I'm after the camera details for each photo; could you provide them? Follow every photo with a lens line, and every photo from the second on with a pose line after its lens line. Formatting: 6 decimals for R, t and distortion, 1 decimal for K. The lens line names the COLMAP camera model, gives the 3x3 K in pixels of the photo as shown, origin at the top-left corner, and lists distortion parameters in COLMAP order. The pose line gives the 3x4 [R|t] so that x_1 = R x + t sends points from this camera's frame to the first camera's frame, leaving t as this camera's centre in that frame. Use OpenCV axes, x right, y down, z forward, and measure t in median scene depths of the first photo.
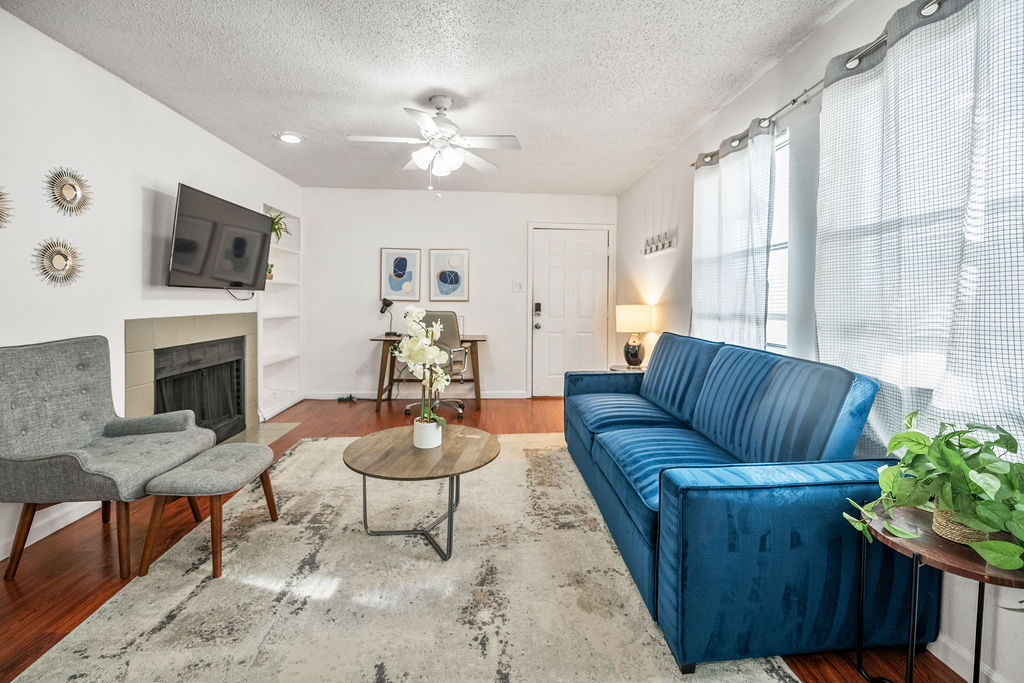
lens RADIAL K [[427.2, 0, 512.4], [0, 427.2, 302.6], [0, 0, 1]] dist [-0.000767, -0.000373]
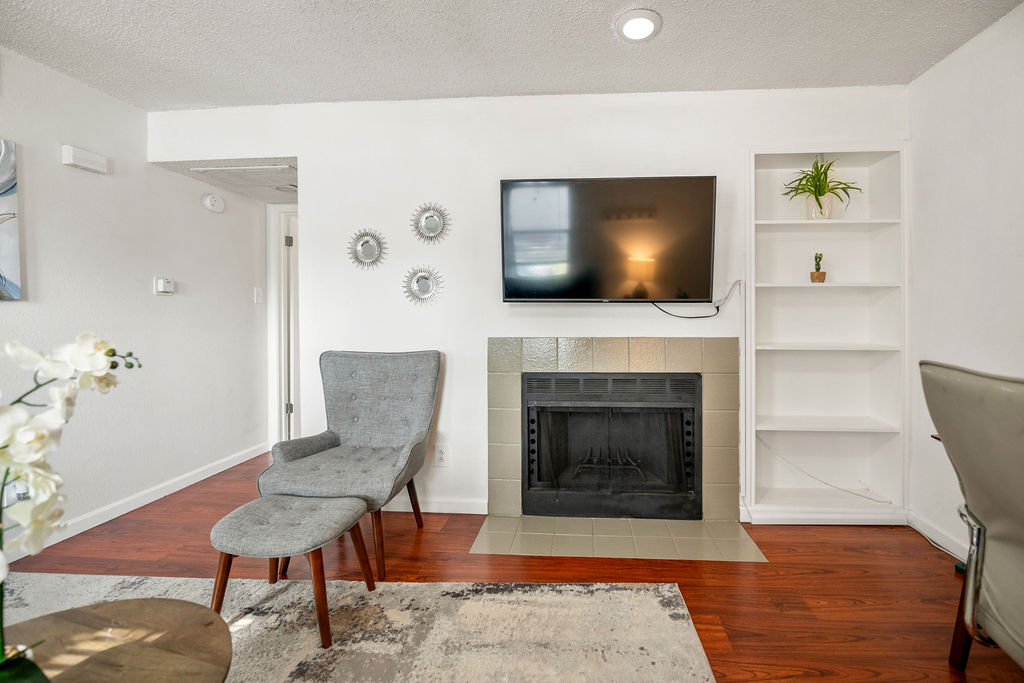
lens RADIAL K [[432.7, 0, 558.4], [0, 432.7, 315.8], [0, 0, 1]] dist [-0.004460, -0.000829]
pose [[-0.116875, 0.000725, -0.993146, 0.071820], [-0.007968, 0.999967, 0.001668, -0.014619], [0.993115, 0.008108, -0.116866, 1.354774]]
